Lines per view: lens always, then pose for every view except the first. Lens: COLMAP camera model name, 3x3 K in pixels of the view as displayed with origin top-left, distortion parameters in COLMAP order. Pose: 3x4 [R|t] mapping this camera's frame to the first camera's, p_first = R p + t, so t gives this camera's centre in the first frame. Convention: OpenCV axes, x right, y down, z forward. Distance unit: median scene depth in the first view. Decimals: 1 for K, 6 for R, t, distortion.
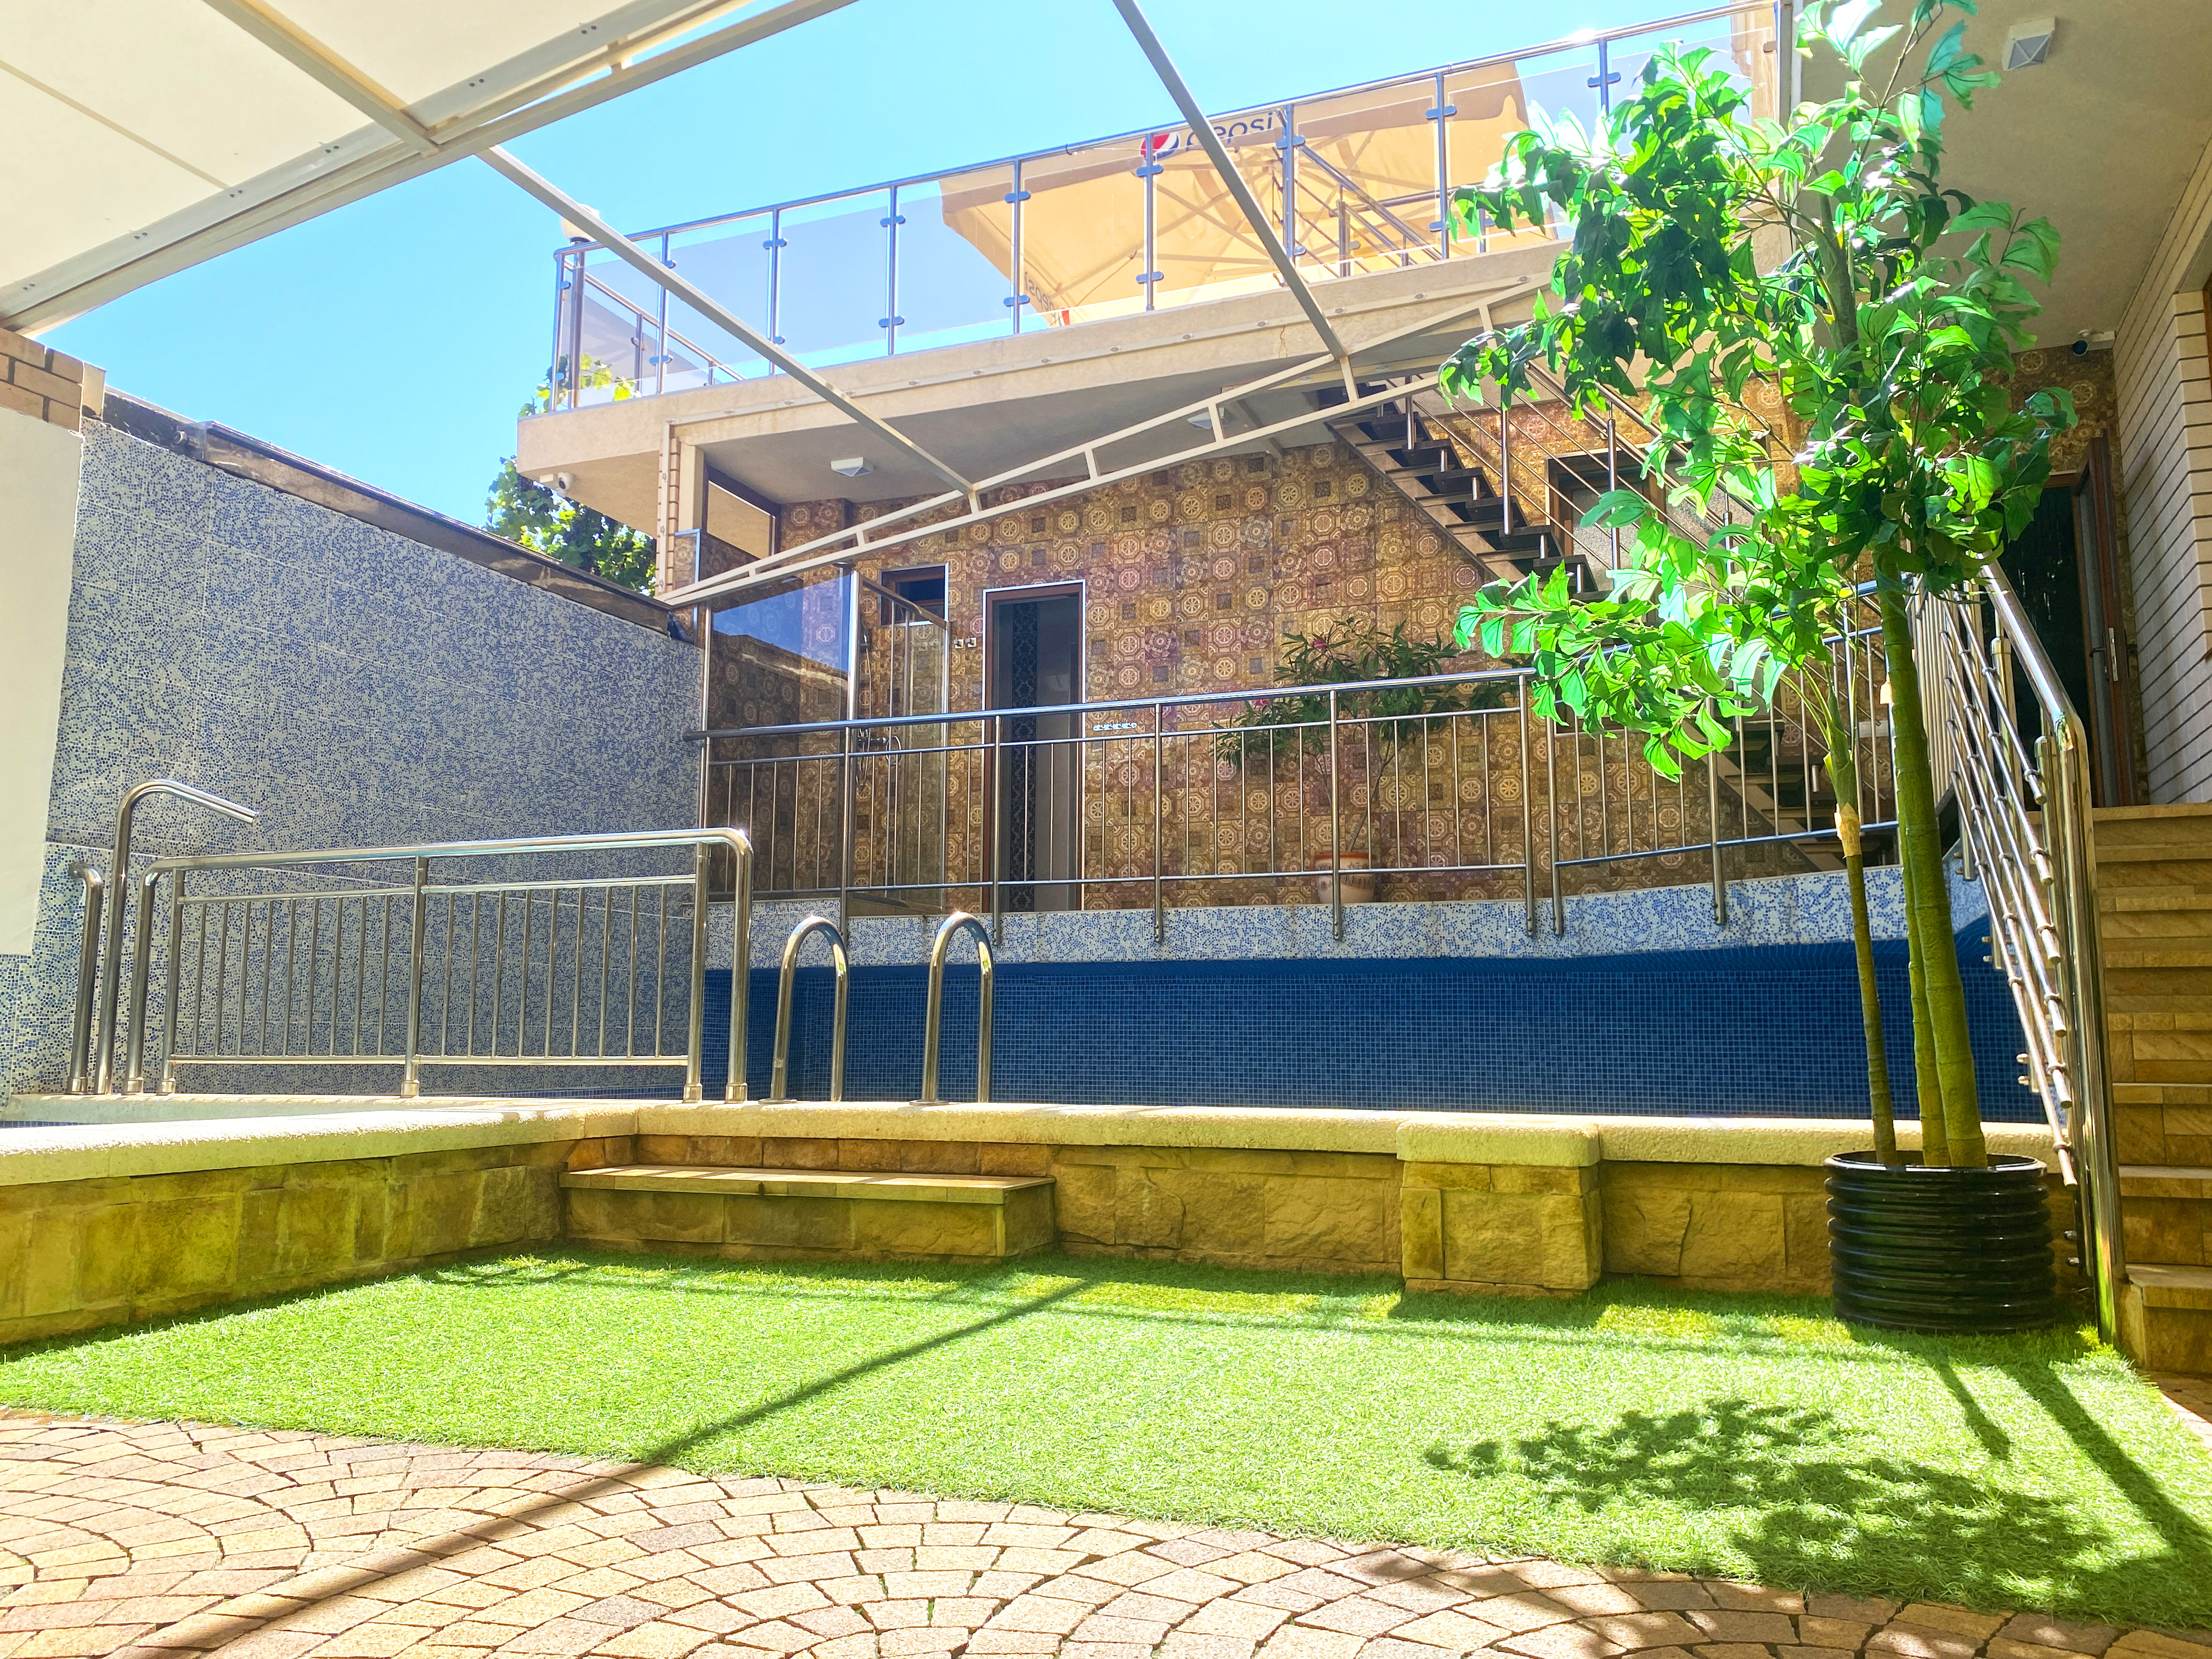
lens RADIAL K [[1707.1, 0, 1106.0], [0, 1707.1, 829.5], [0, 0, 1]] dist [0.143092, -0.288213]
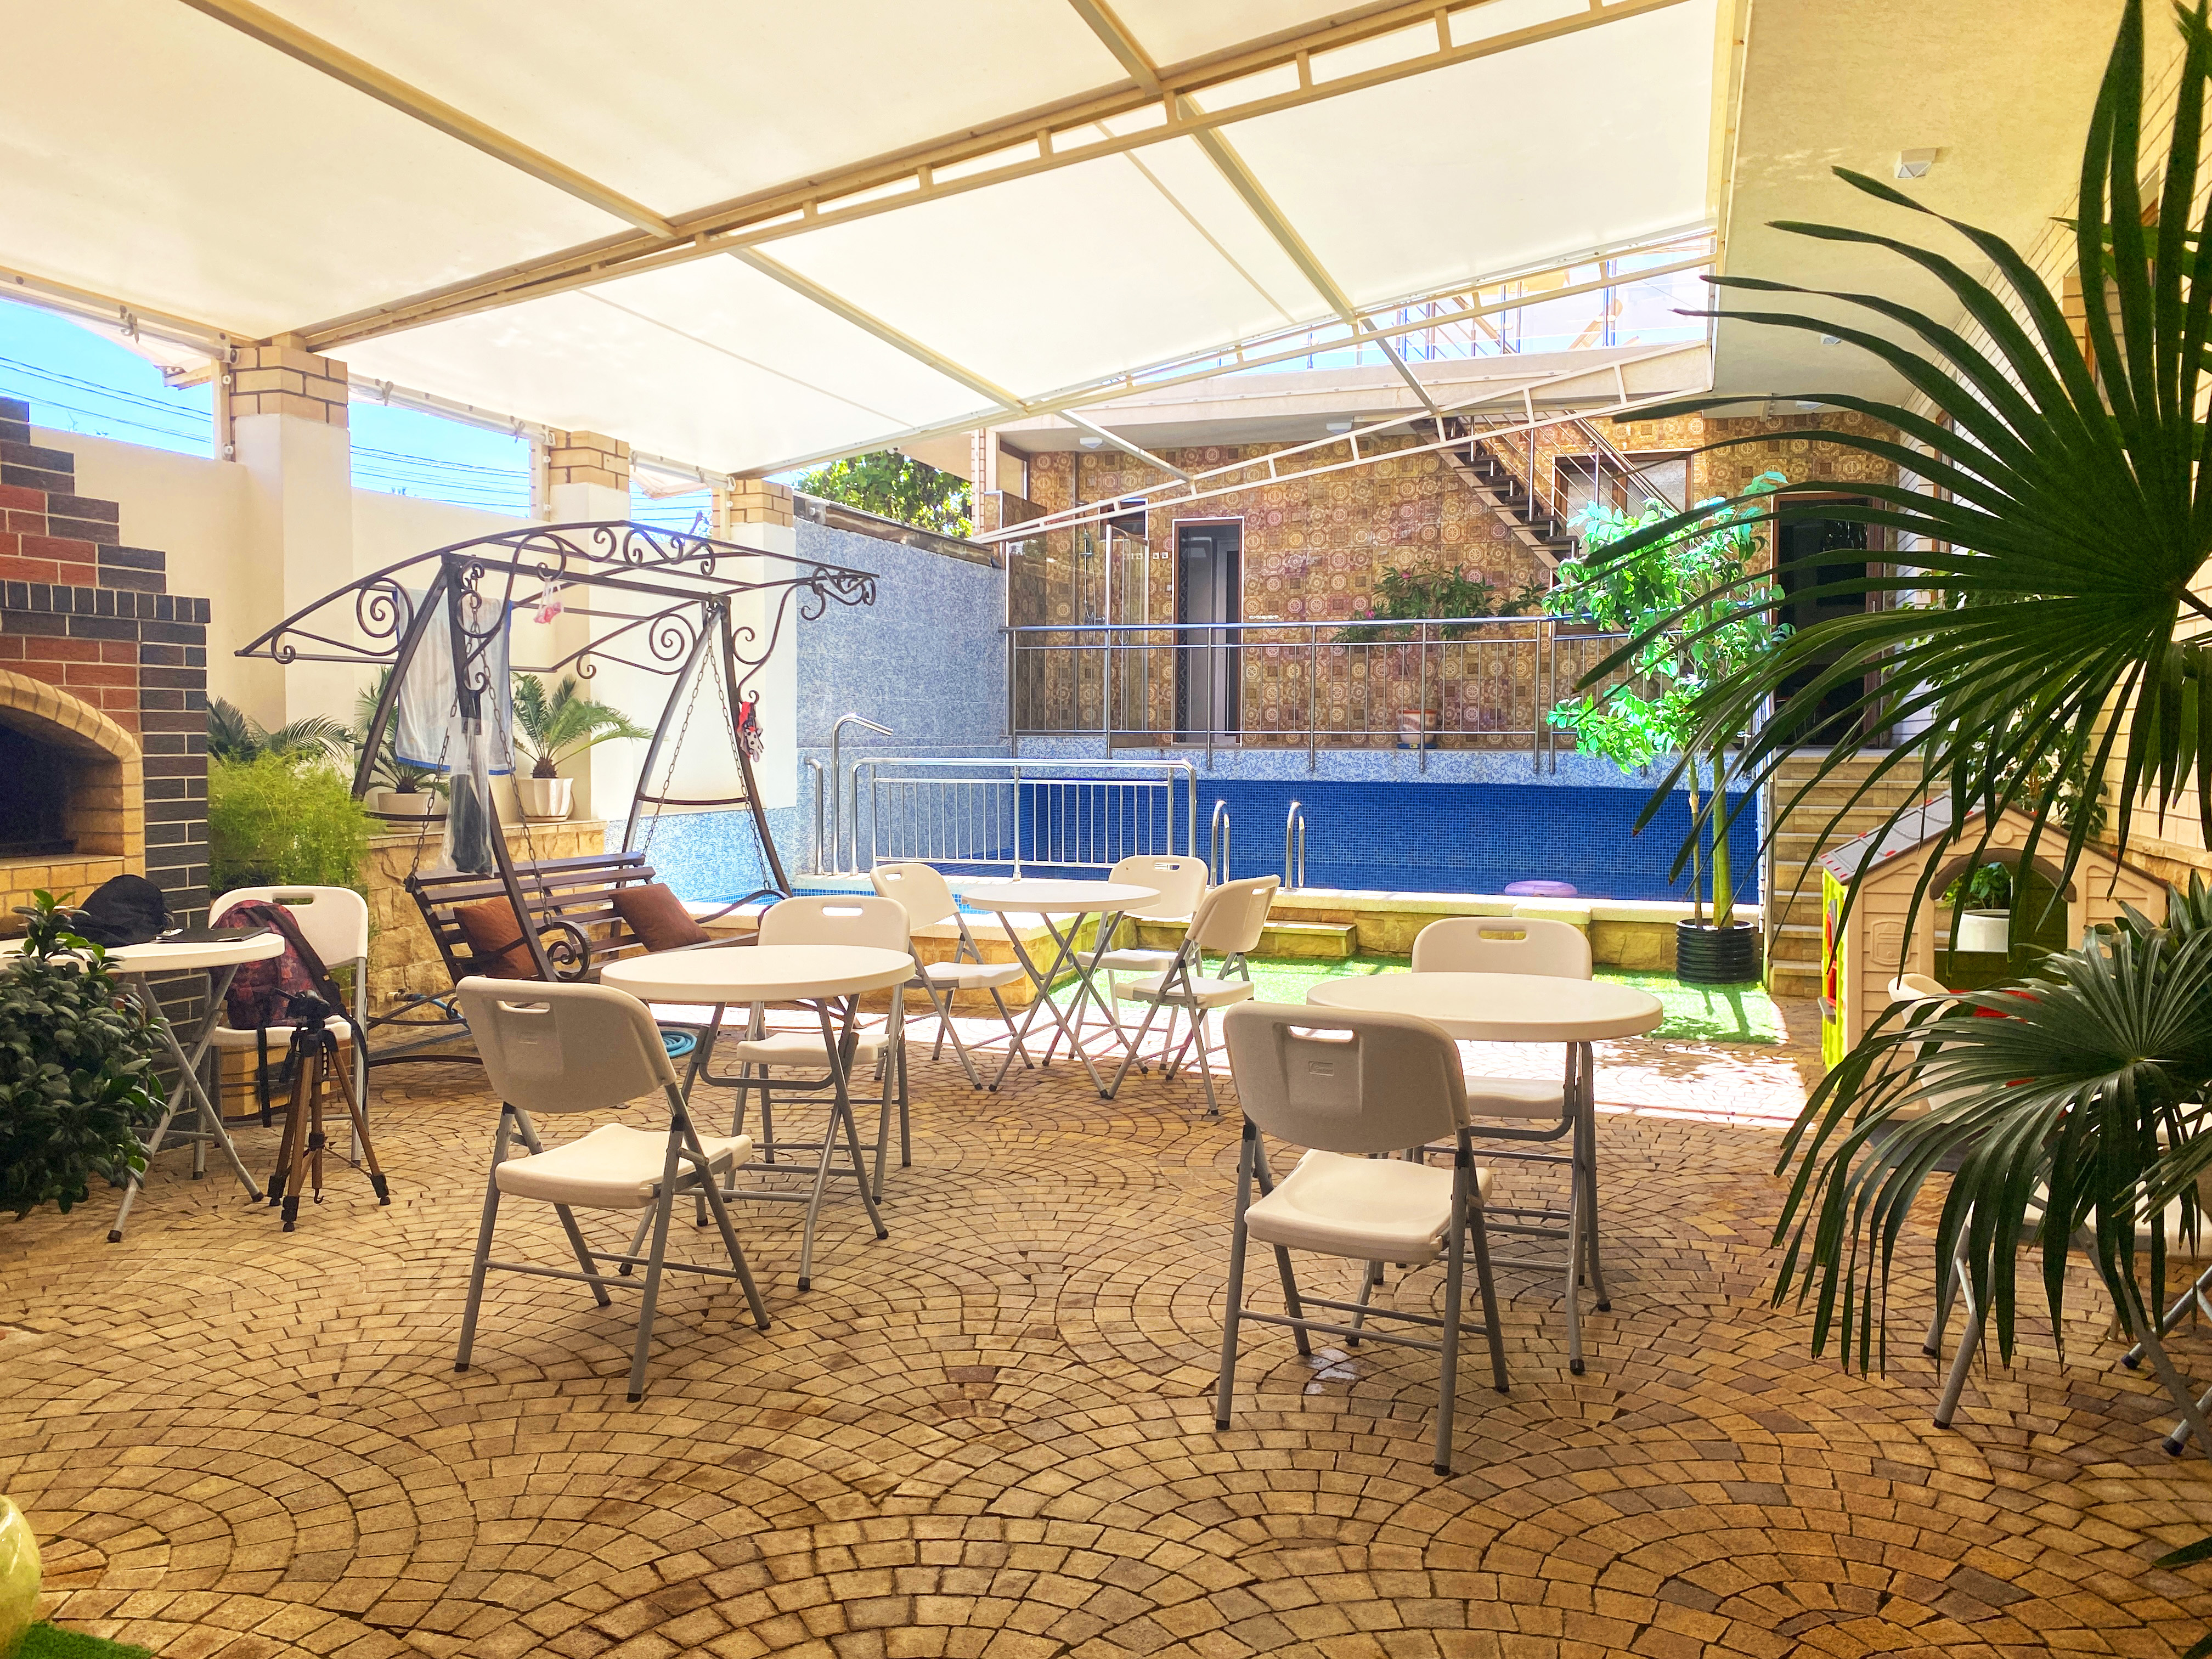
lens RADIAL K [[1707.1, 0, 1106.0], [0, 1707.1, 829.5], [0, 0, 1]] dist [0.143092, -0.288213]
pose [[0.999121, 0.000533, 0.041924, -0.228873], [-0.007957, 0.984159, 0.177107, -0.163914], [-0.041166, -0.177285, 0.983298, -0.617880]]
